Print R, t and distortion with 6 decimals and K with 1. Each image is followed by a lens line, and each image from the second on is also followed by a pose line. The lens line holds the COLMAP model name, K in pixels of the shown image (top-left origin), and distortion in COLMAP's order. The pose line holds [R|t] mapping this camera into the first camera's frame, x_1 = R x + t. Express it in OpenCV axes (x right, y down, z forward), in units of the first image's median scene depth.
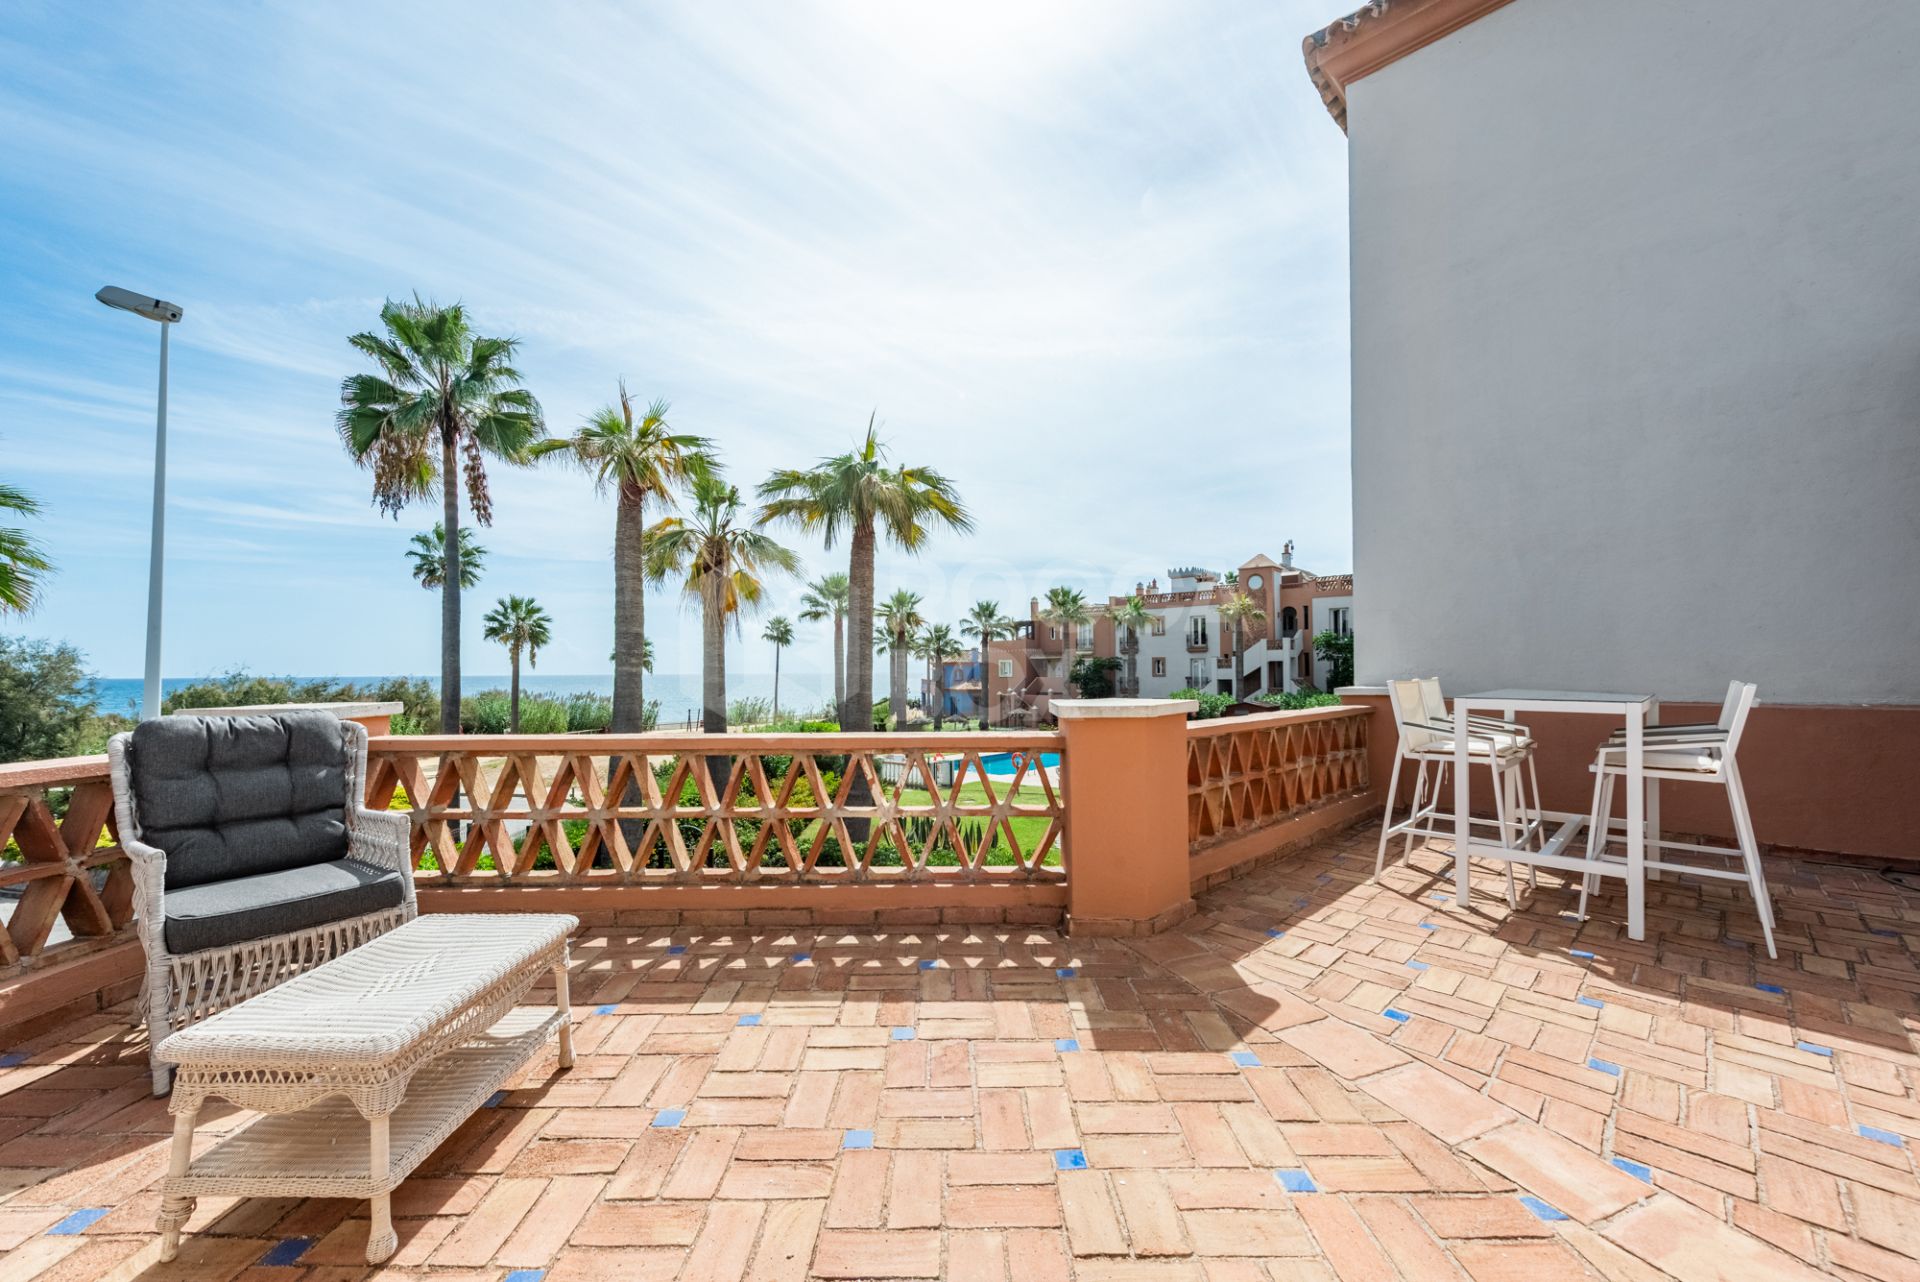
lens RADIAL K [[768.5, 0, 963.7], [0, 768.5, 661.1], [0, 0, 1]] dist [0.019665, -0.000049]
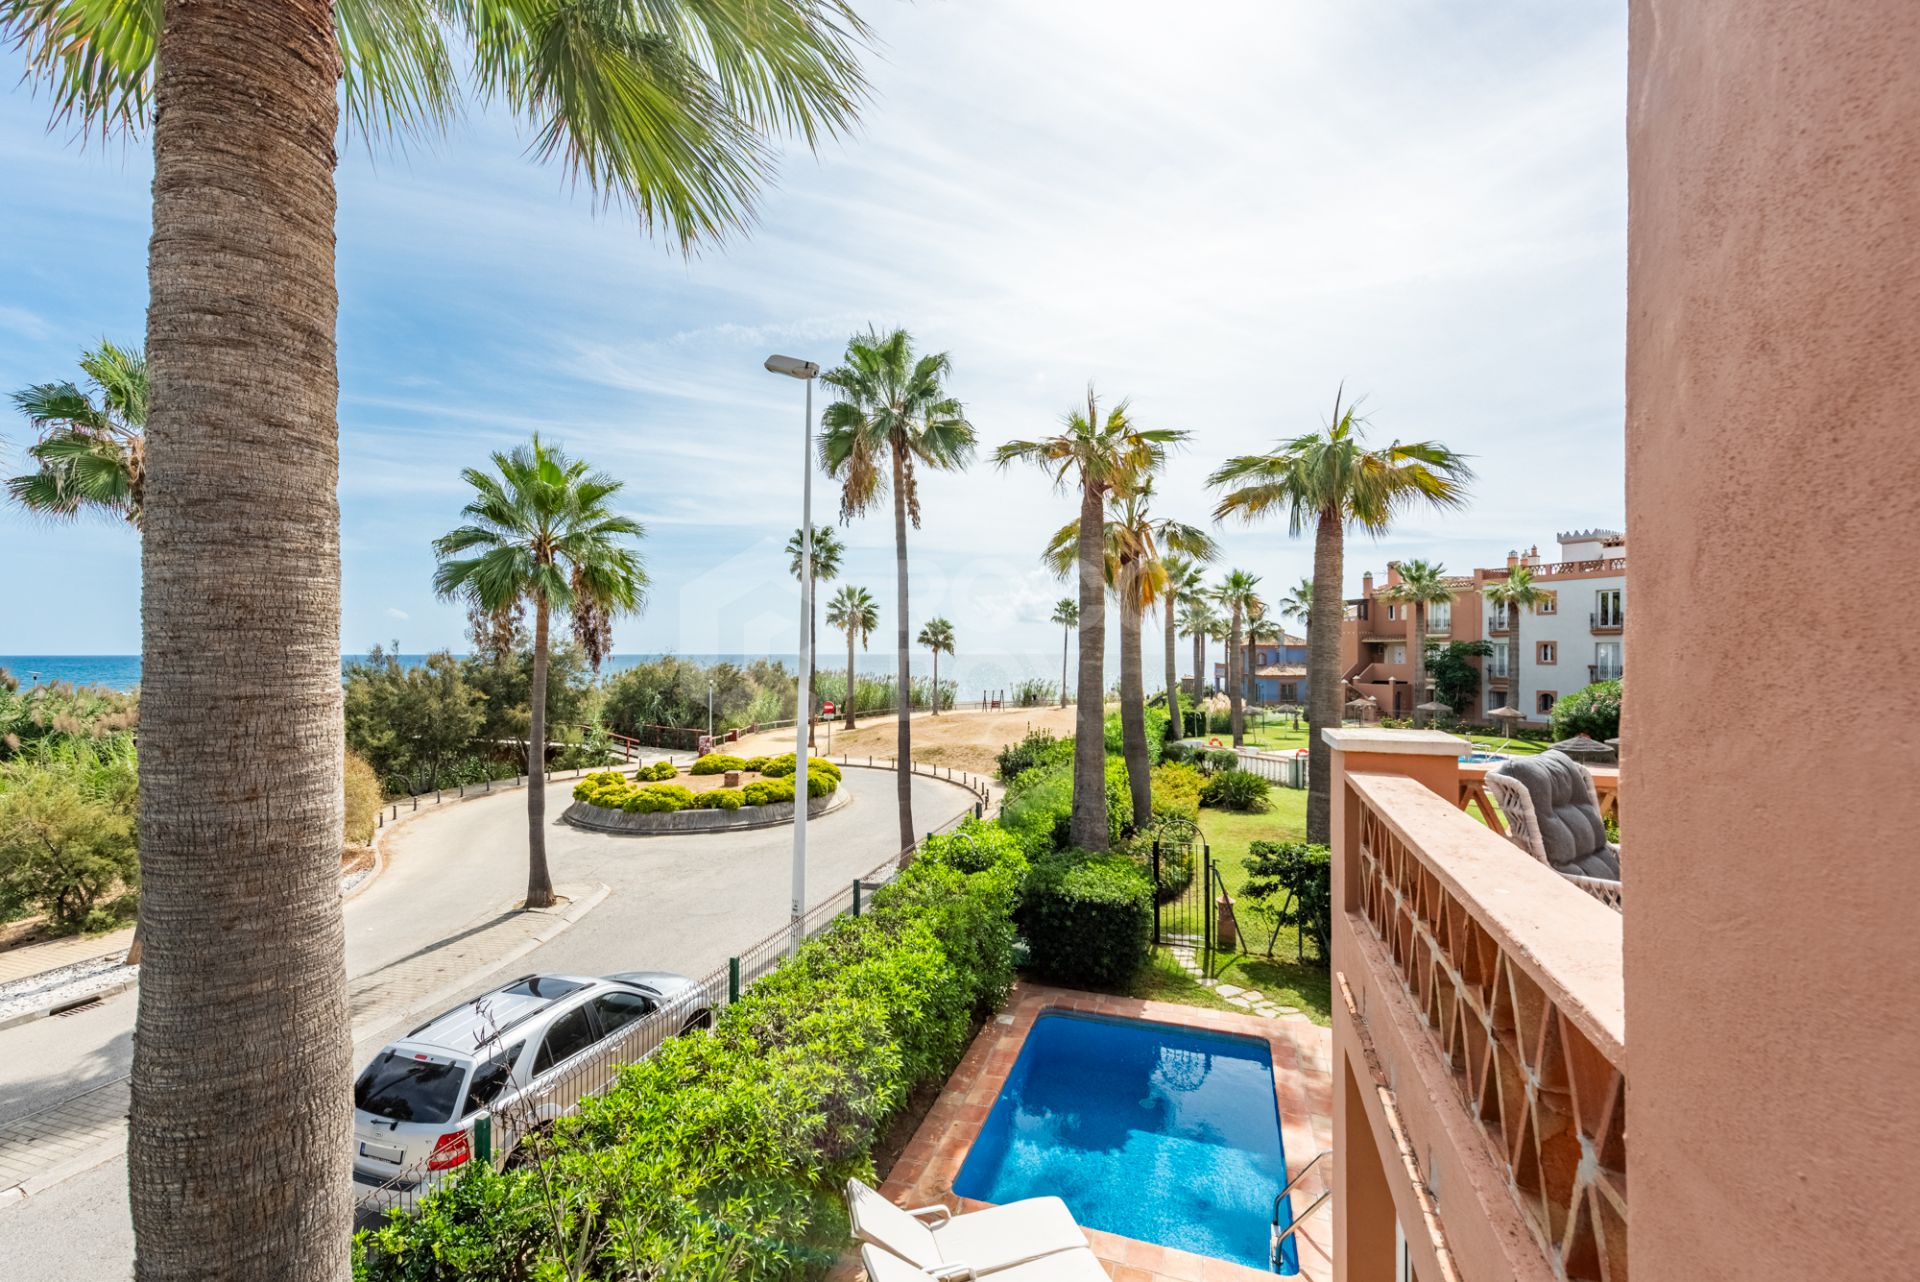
lens RADIAL K [[794.8, 0, 960.0], [0, 794.8, 641.0], [0, 0, 1]] dist [0.025185, -0.000066]
pose [[0.948110, 0.000807, -0.317940, -0.097524], [-0.000932, 1.000000, -0.000242, -0.006080], [0.317940, 0.000526, 0.948111, -0.025298]]
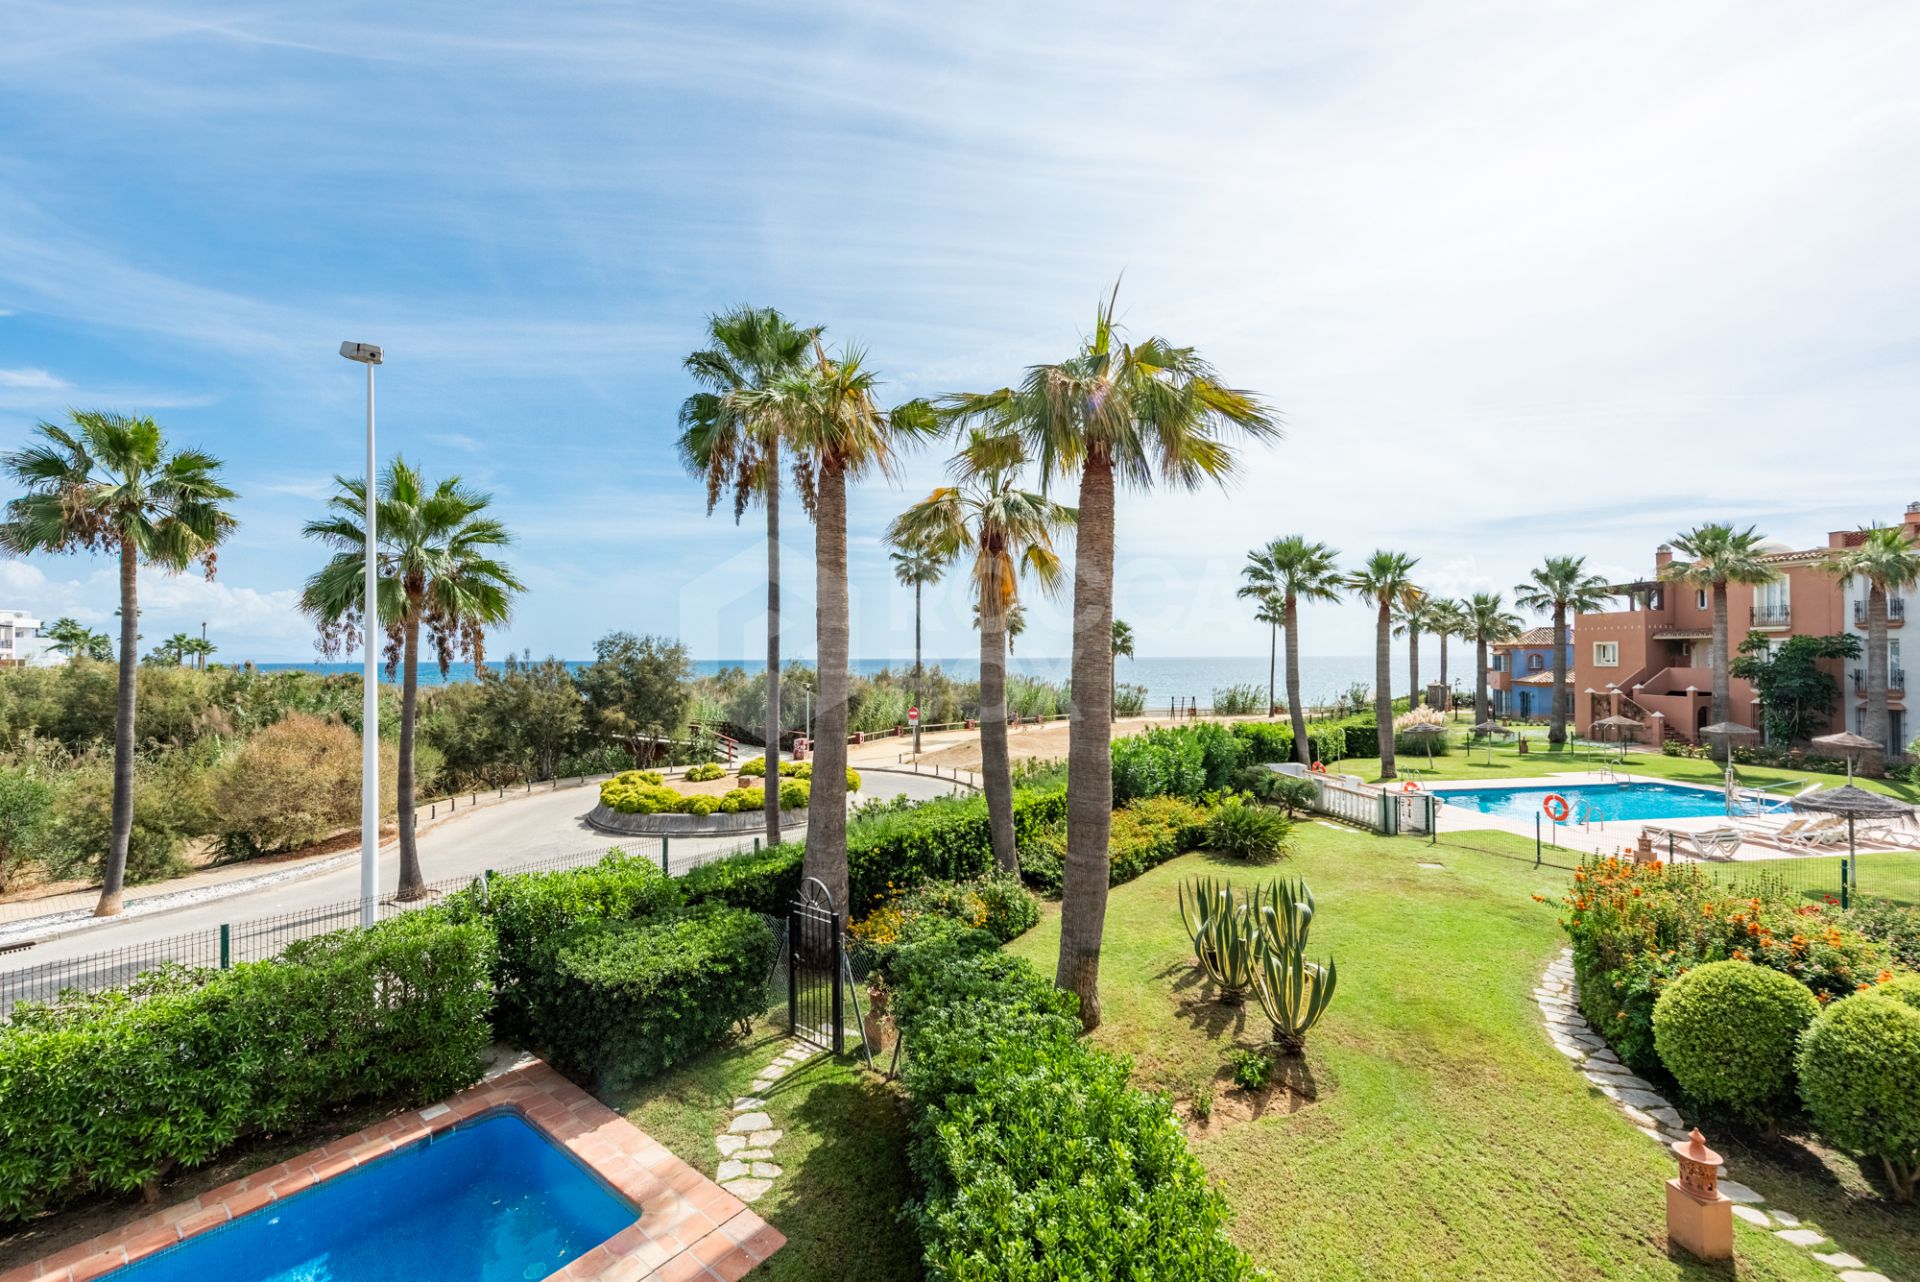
lens RADIAL K [[784.9, 0, 958.2], [0, 784.9, 648.2], [0, 0, 1]] dist [0.019197, -0.000318]
pose [[0.779973, -0.005734, -0.625786, 0.079811], [0.009970, 0.999945, 0.003265, -0.005642], [0.625733, -0.008785, 0.779988, 0.154512]]
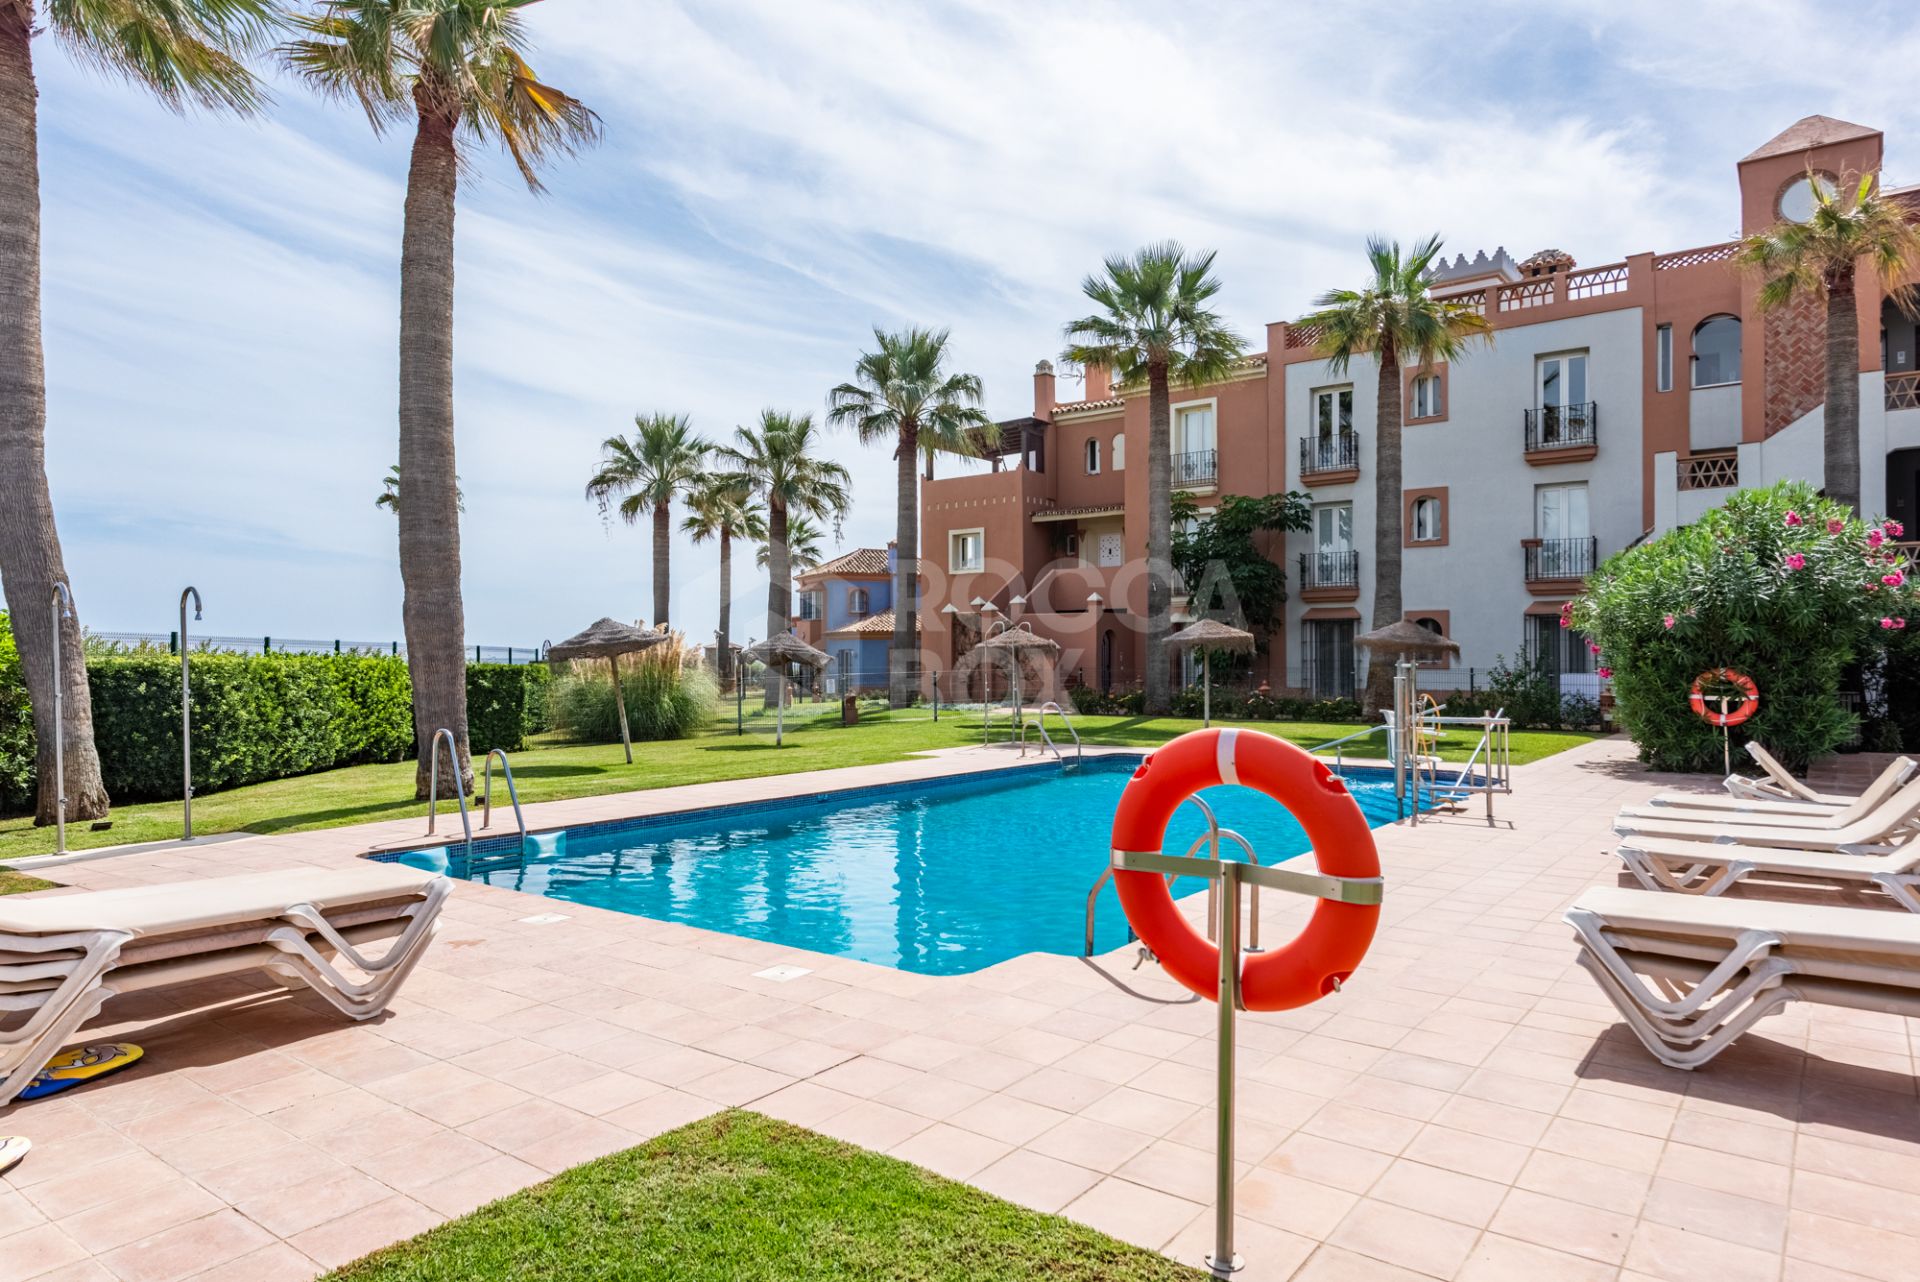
lens RADIAL K [[1172.3, 0, 960.0], [0, 1172.3, 641.0], [0, 0, 1]] dist [-0.000667, -0.000055]
pose [[0.998817, 0.003109, 0.048534, 0.040297], [-0.003121, 0.999995, 0.000172, 0.087893], [-0.048533, -0.000323, 0.998822, 0.722623]]
